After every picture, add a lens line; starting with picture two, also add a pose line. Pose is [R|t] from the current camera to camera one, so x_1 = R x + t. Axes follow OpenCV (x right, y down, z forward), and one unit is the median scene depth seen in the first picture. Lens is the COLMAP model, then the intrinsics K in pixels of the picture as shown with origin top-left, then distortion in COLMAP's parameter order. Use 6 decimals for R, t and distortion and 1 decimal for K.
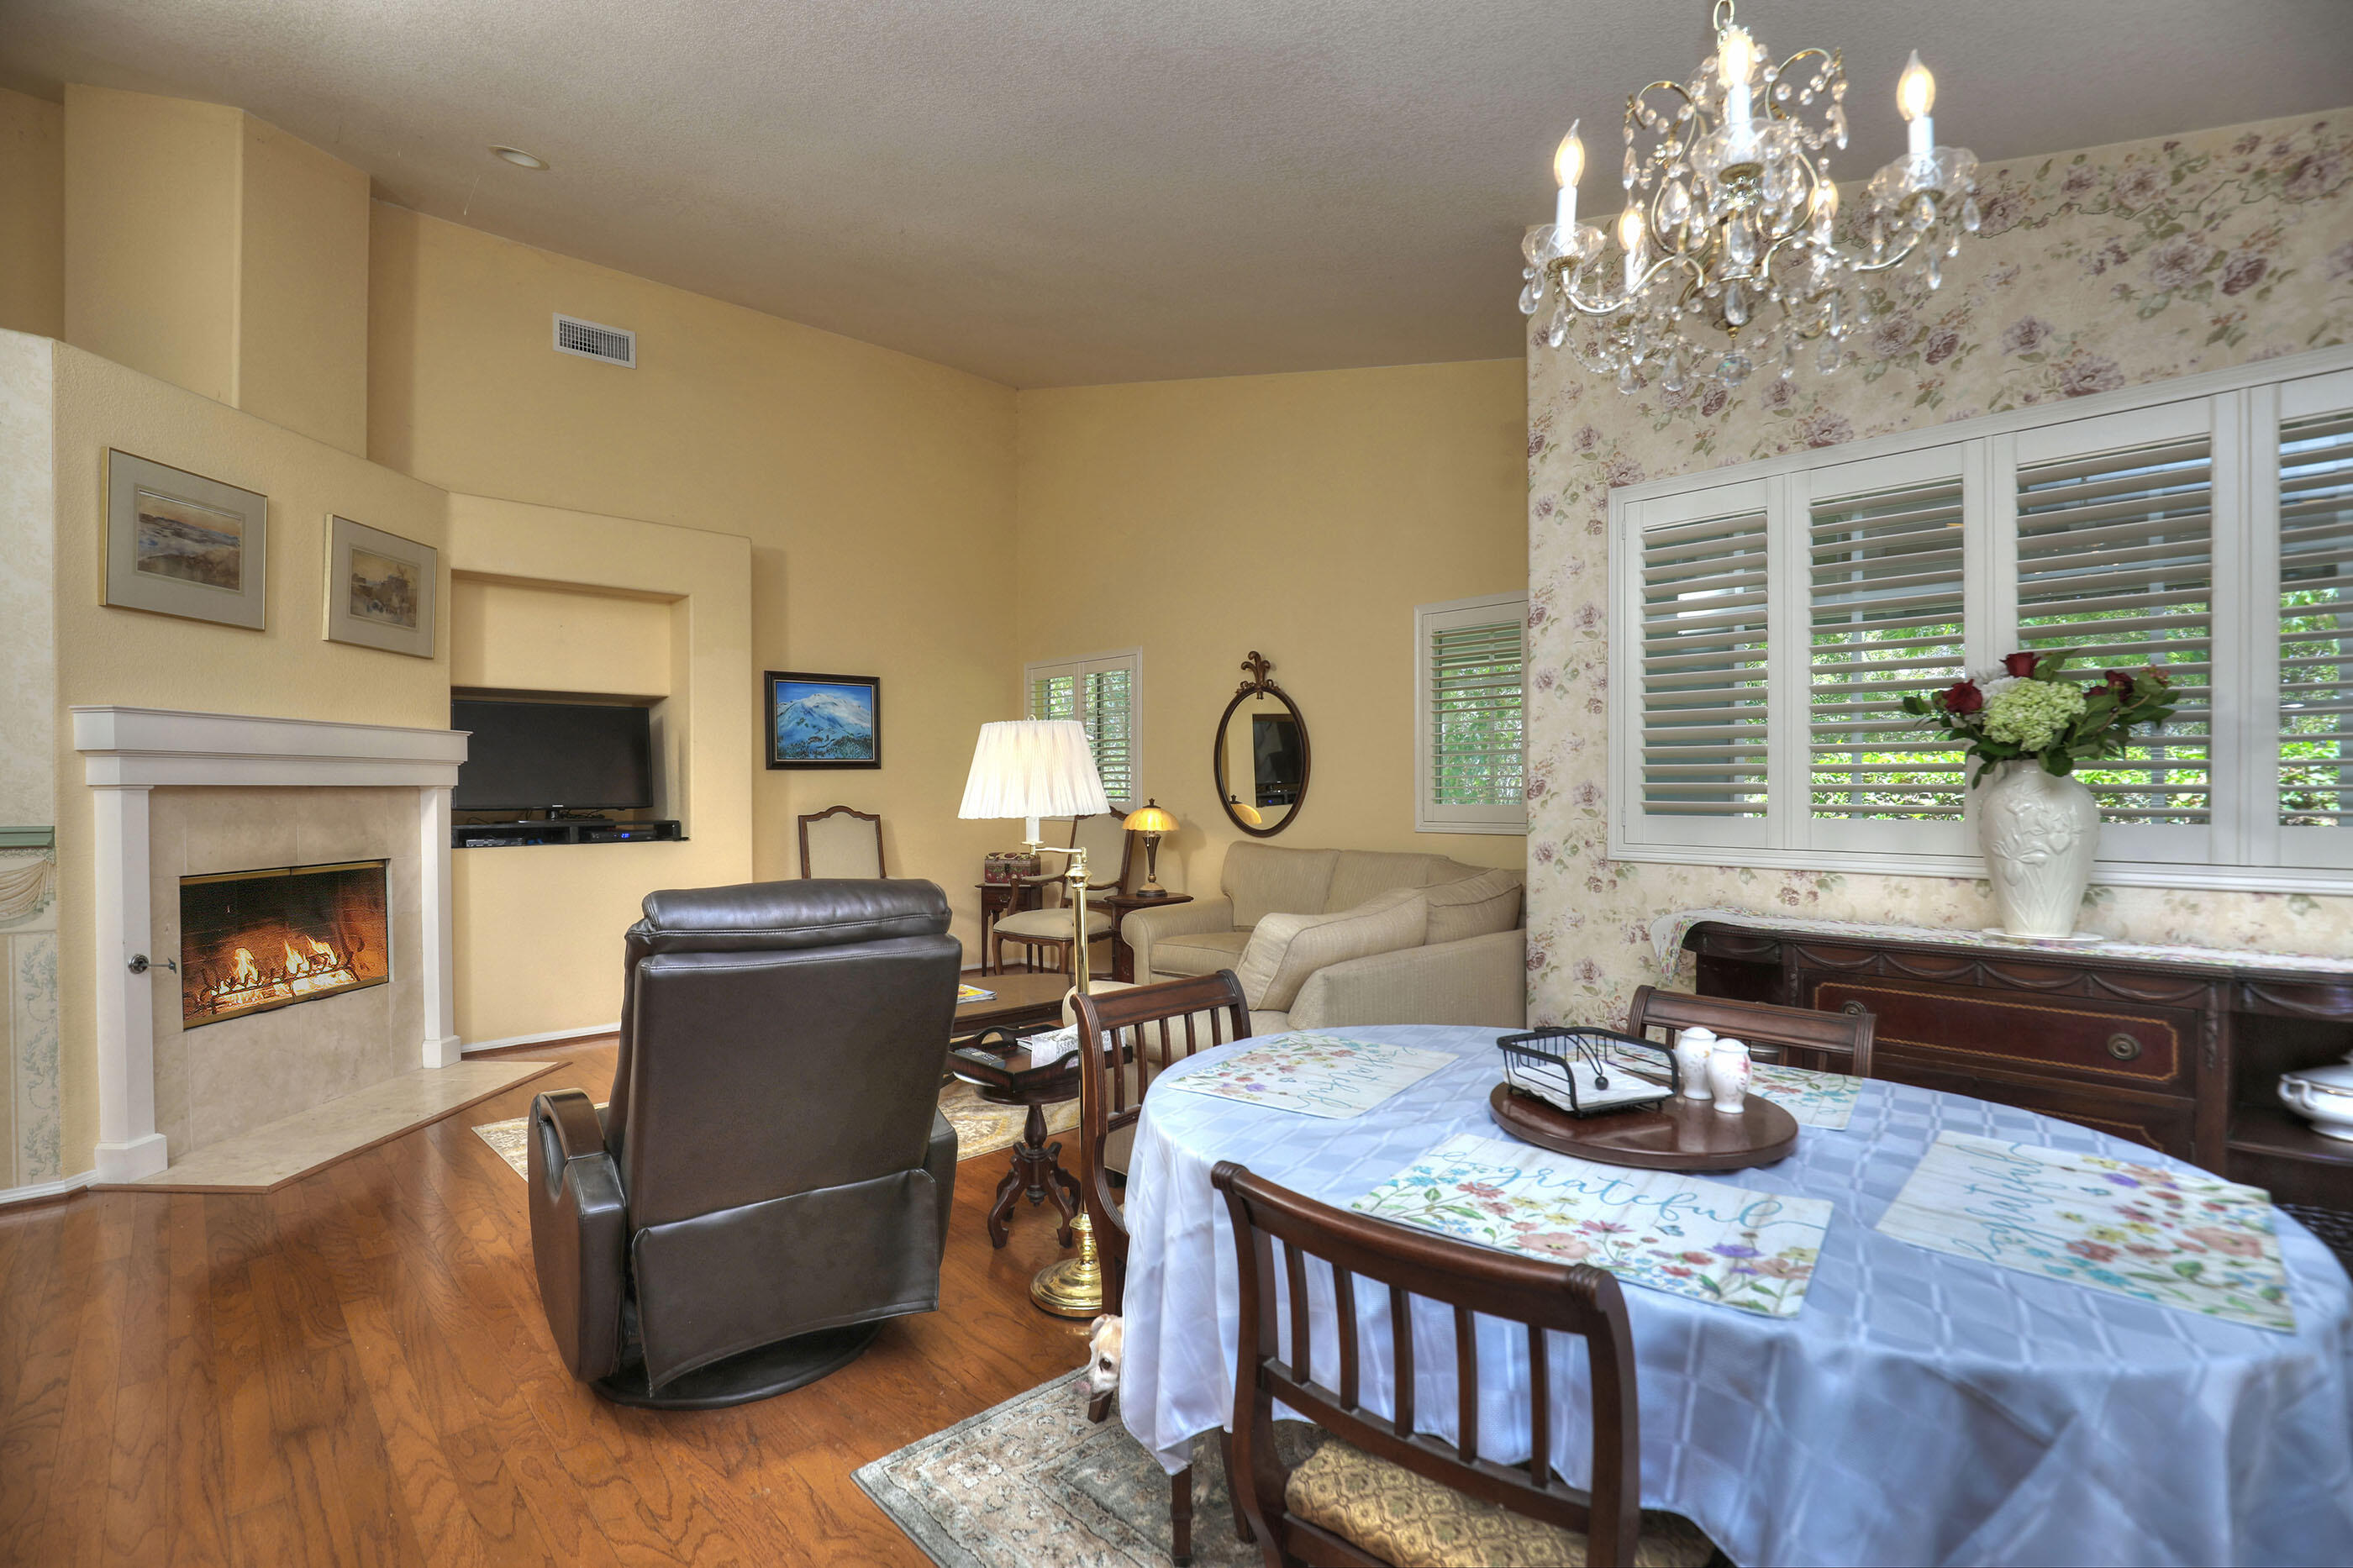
lens RADIAL K [[1099.5, 0, 1176.5], [0, 1099.5, 784.0], [0, 0, 1]] dist [0.001325, 0.000015]
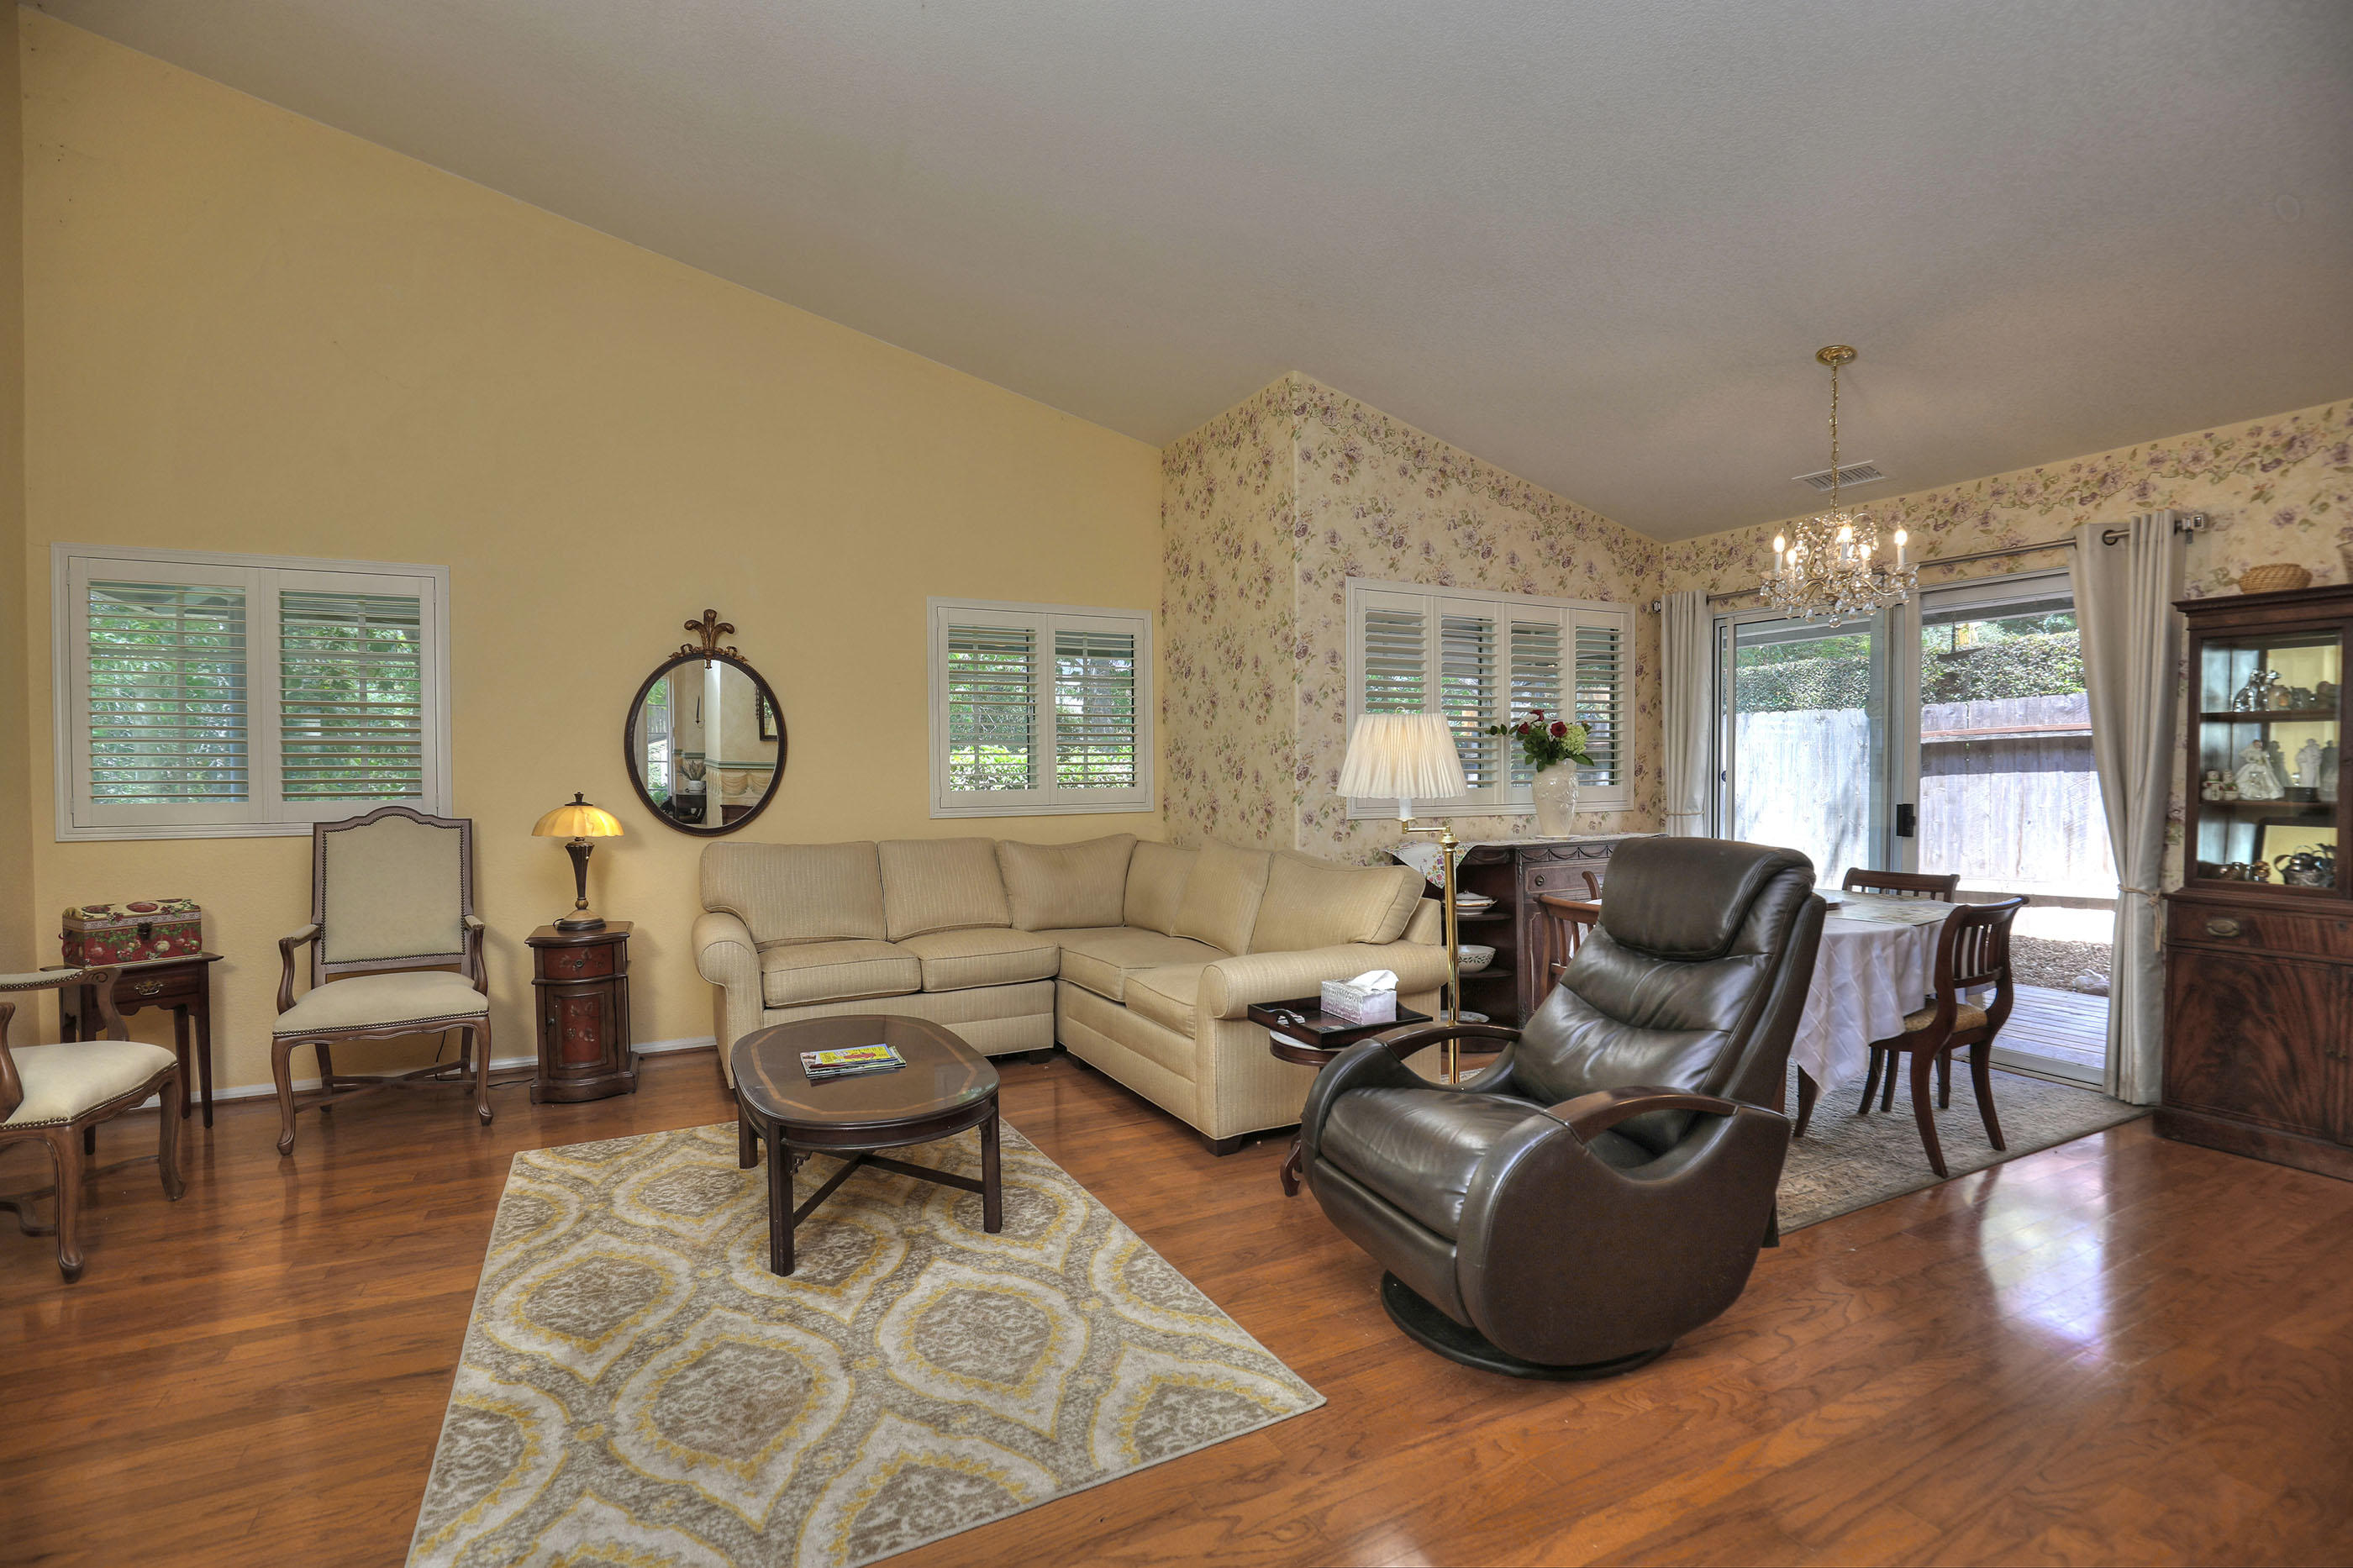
lens RADIAL K [[1099.5, 0, 1176.5], [0, 1099.5, 784.0], [0, 0, 1]] dist [0.001325, 0.000015]
pose [[0.277864, -0.014057, 0.960518, -1.127409], [0.003202, 0.999901, 0.013707, -0.002055], [-0.960615, -0.000733, 0.277881, 0.796106]]
